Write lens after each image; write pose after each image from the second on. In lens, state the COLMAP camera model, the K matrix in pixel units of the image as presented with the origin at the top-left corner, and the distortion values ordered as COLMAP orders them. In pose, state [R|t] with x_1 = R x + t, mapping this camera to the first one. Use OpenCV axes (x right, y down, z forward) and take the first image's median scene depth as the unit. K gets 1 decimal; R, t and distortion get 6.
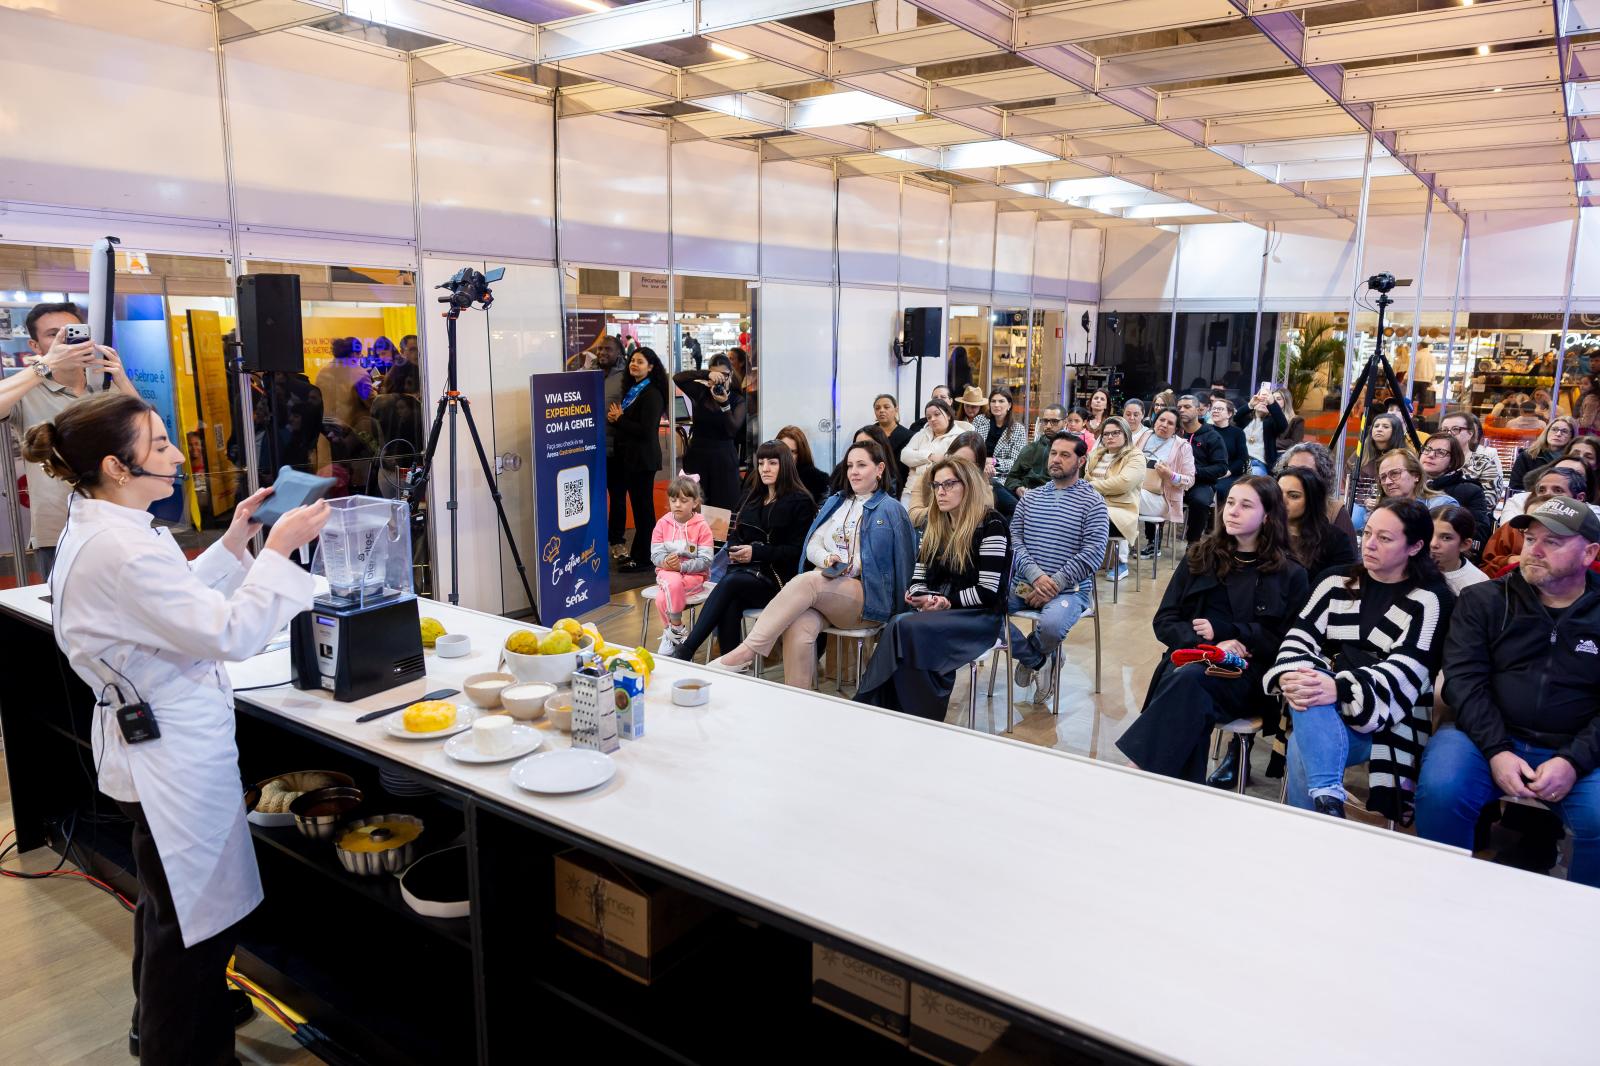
lens RADIAL K [[1068.6, 0, 814.5], [0, 1068.6, 530.8], [0, 0, 1]] dist [0.005593, -0.000922]
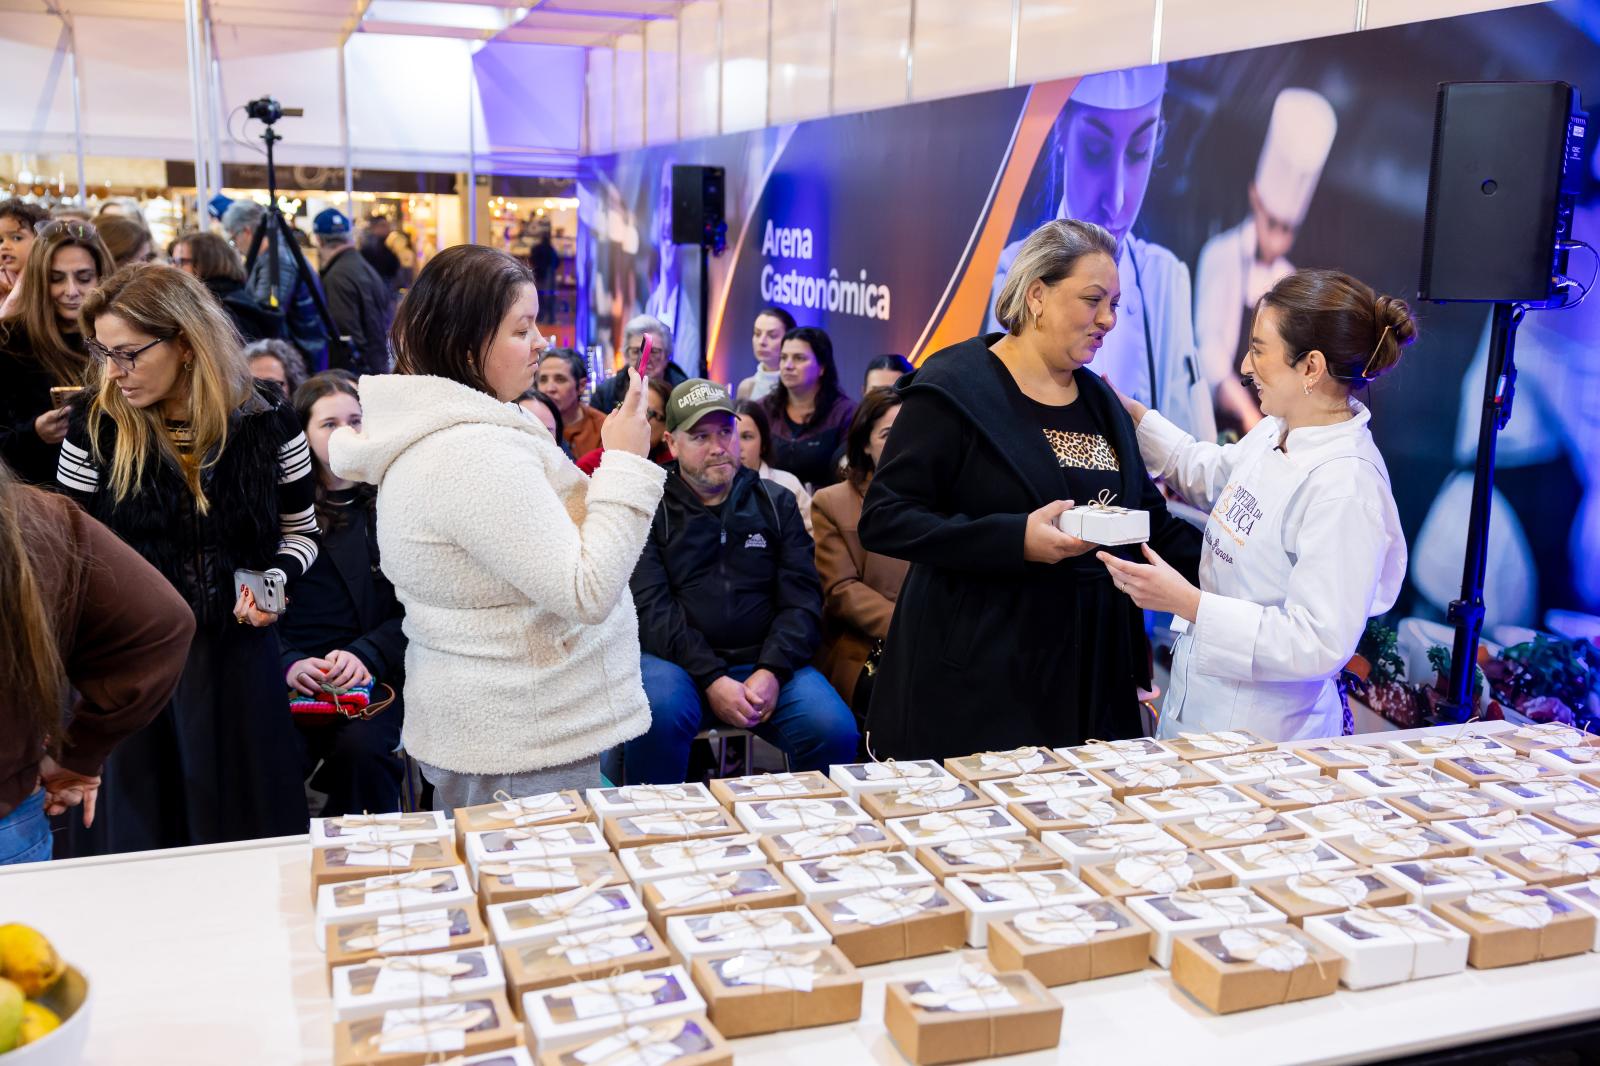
lens RADIAL K [[1557.2, 0, 793.1], [0, 1557.2, 522.5], [0, 0, 1]] dist [0.012072, 0.000000]
pose [[0.580192, -0.150097, 0.800530, -0.084691], [0.129962, 0.987340, 0.090932, -0.005333], [-0.804044, 0.051280, 0.592354, 0.067189]]
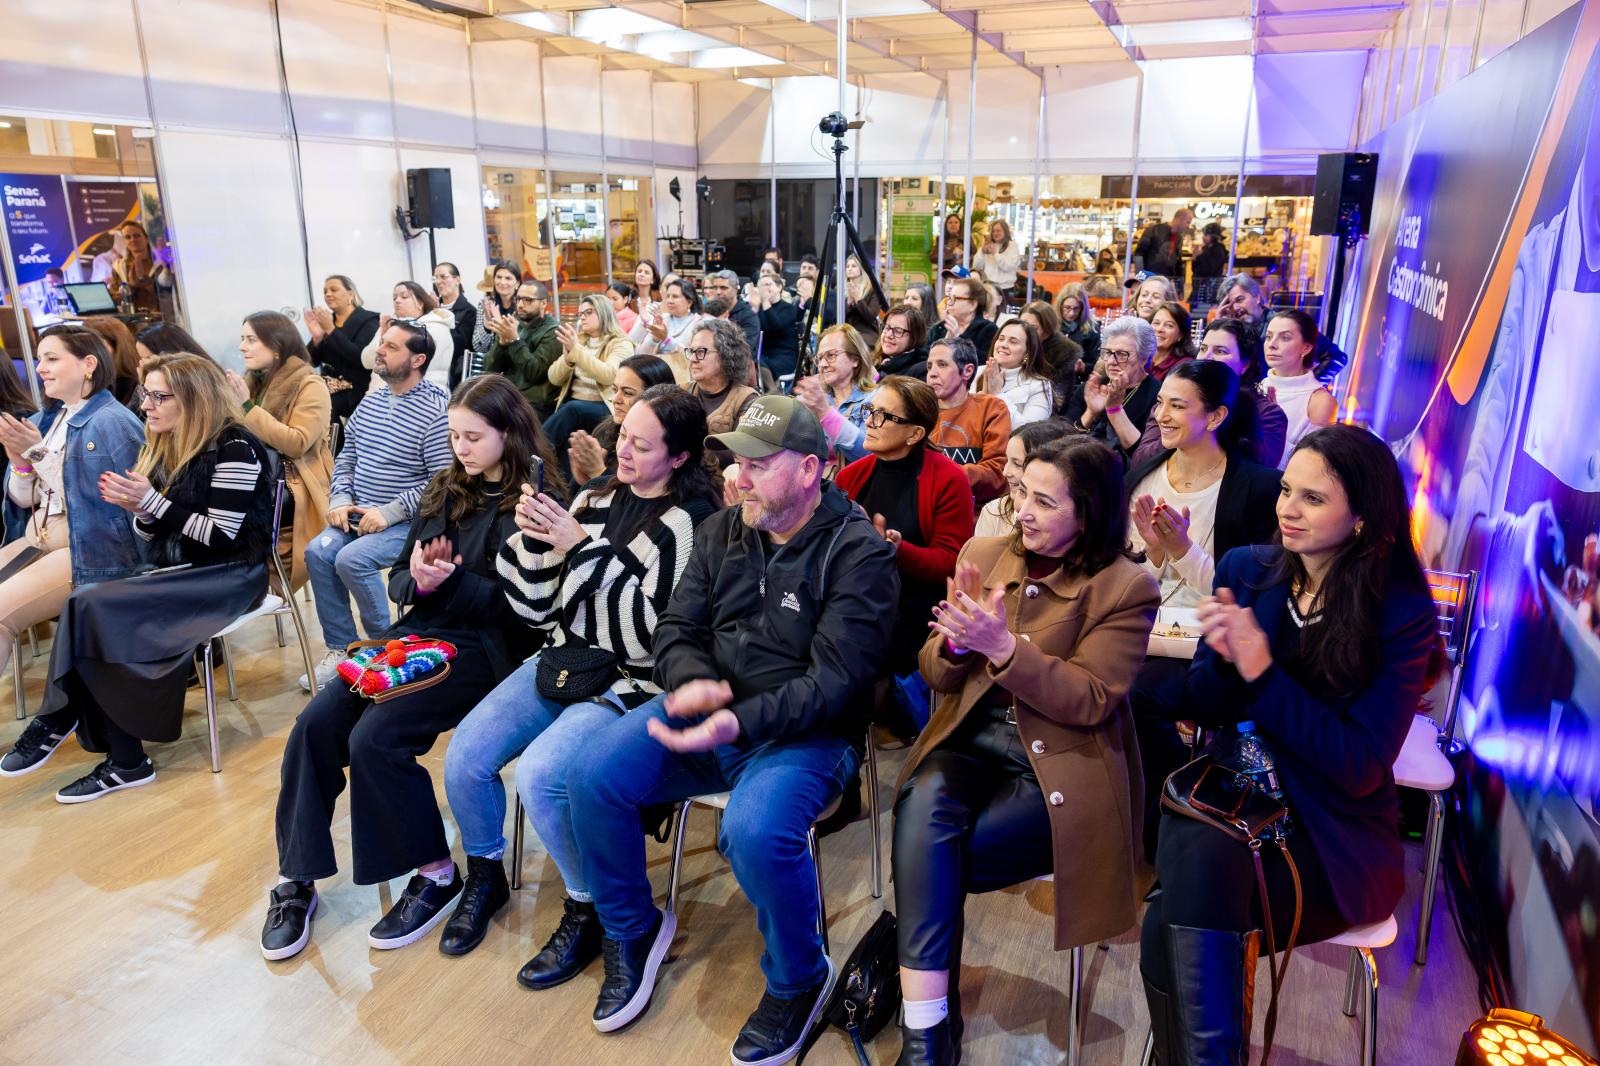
lens RADIAL K [[1068.6, 0, 785.9], [0, 1068.6, 535.9], [0, 0, 1]] dist [0.005593, -0.000922]
pose [[0.973642, -0.075830, 0.215108, 0.170517], [0.051549, 0.991872, 0.116330, -0.005214], [-0.222181, -0.102175, 0.969637, 0.090031]]
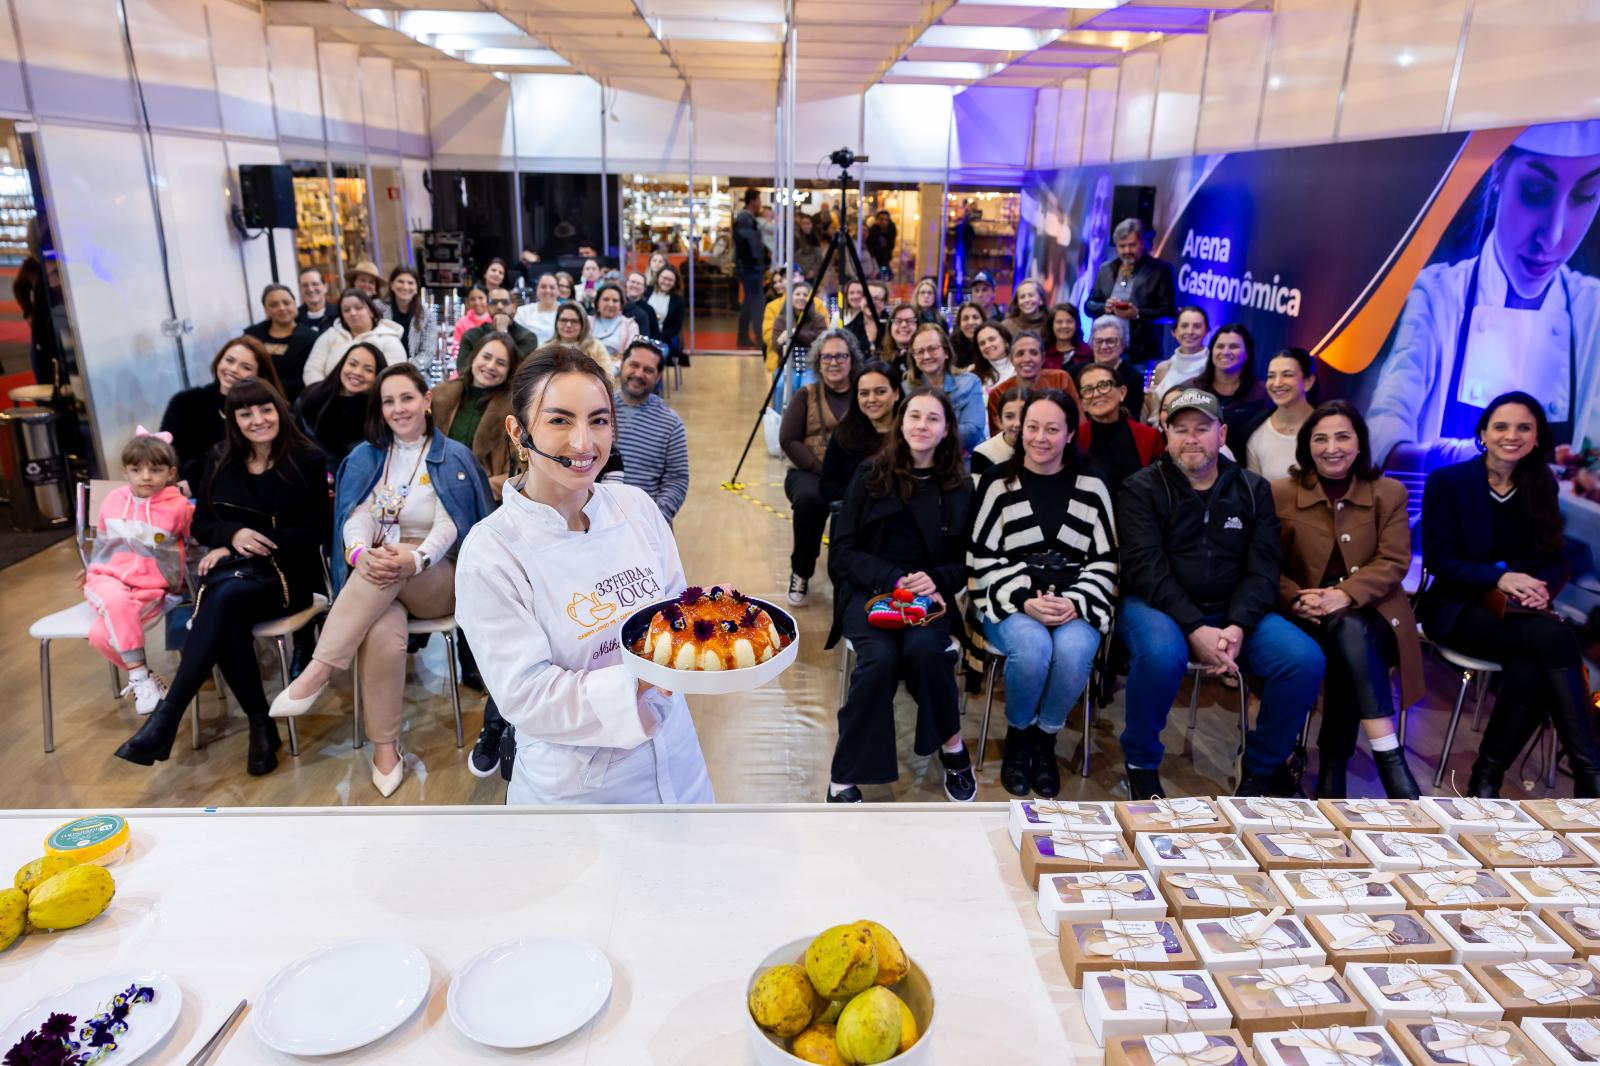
lens RADIAL K [[1068.6, 0, 804.0], [0, 1068.6, 541.8], [0, 0, 1]] dist [0.005593, -0.000922]
pose [[0.792430, -0.183378, 0.581745, -0.091384], [0.099550, 0.979832, 0.173260, -0.033710], [-0.601785, -0.079383, 0.794704, 0.114159]]
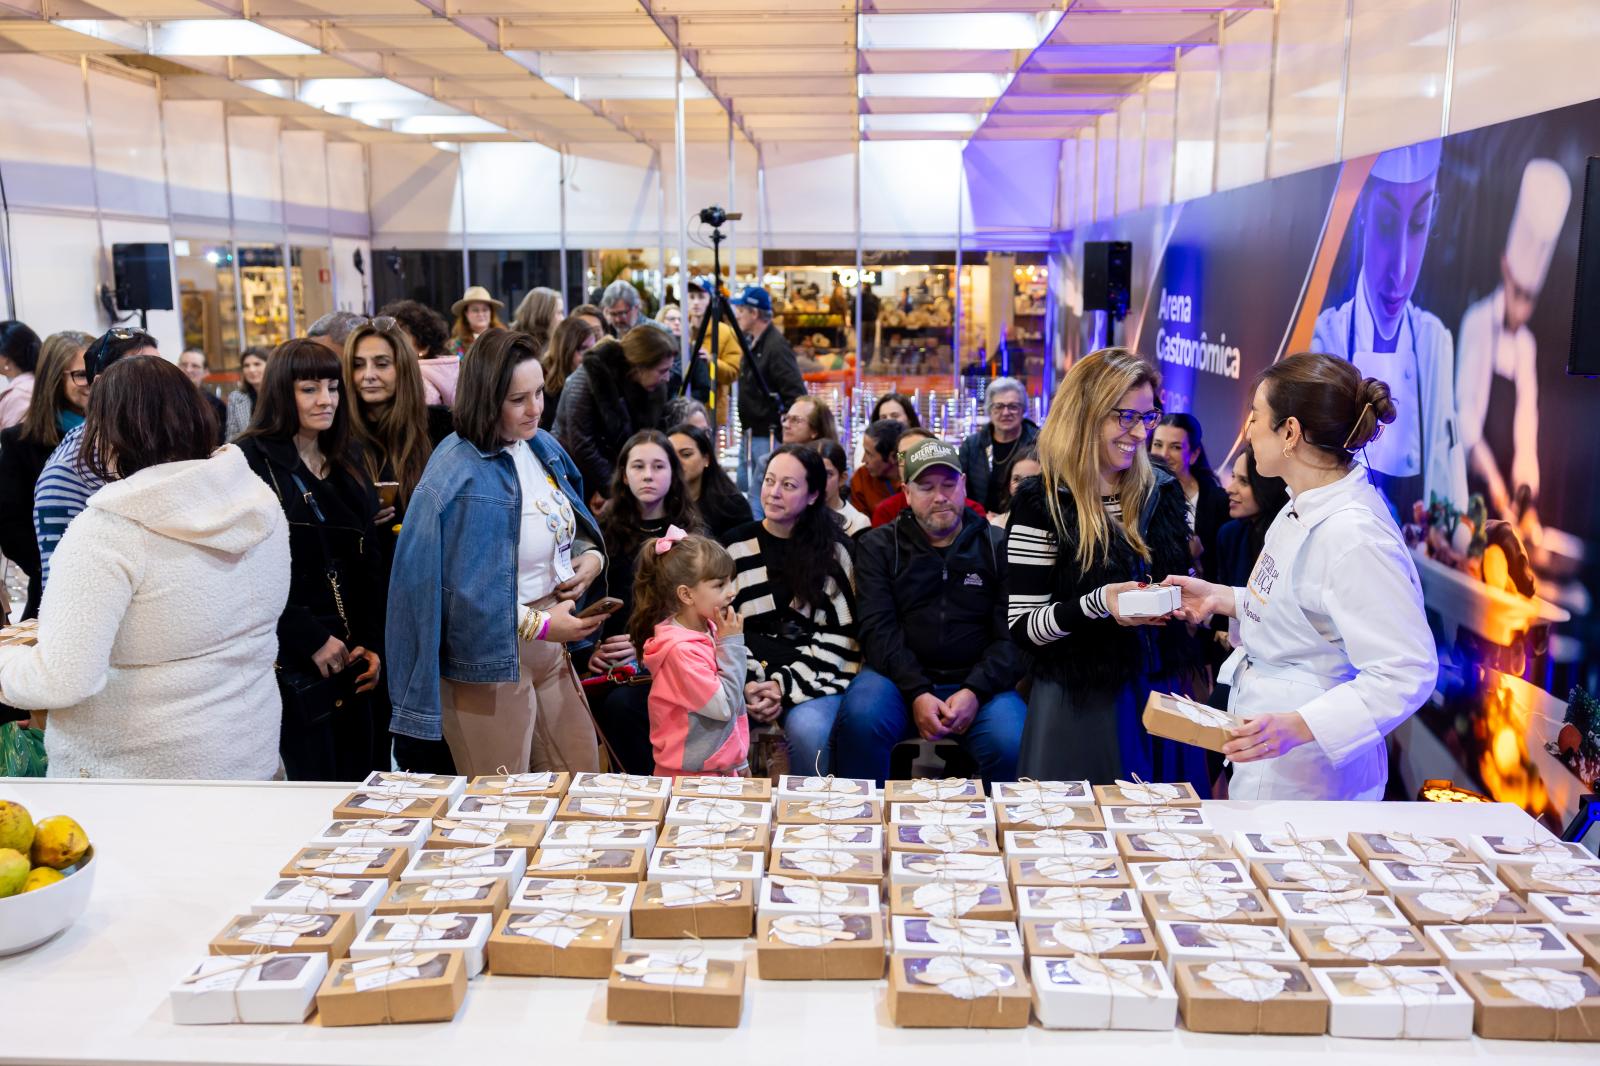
lens RADIAL K [[1339.3, 0, 791.7], [0, 1339.3, 532.1], [0, 0, 1]] dist [-0.013890, 0.026237]
pose [[0.841371, -0.113028, 0.528508, -0.027380], [0.109599, 0.993252, 0.037941, -0.000336], [-0.529229, 0.026001, 0.848080, 0.003606]]
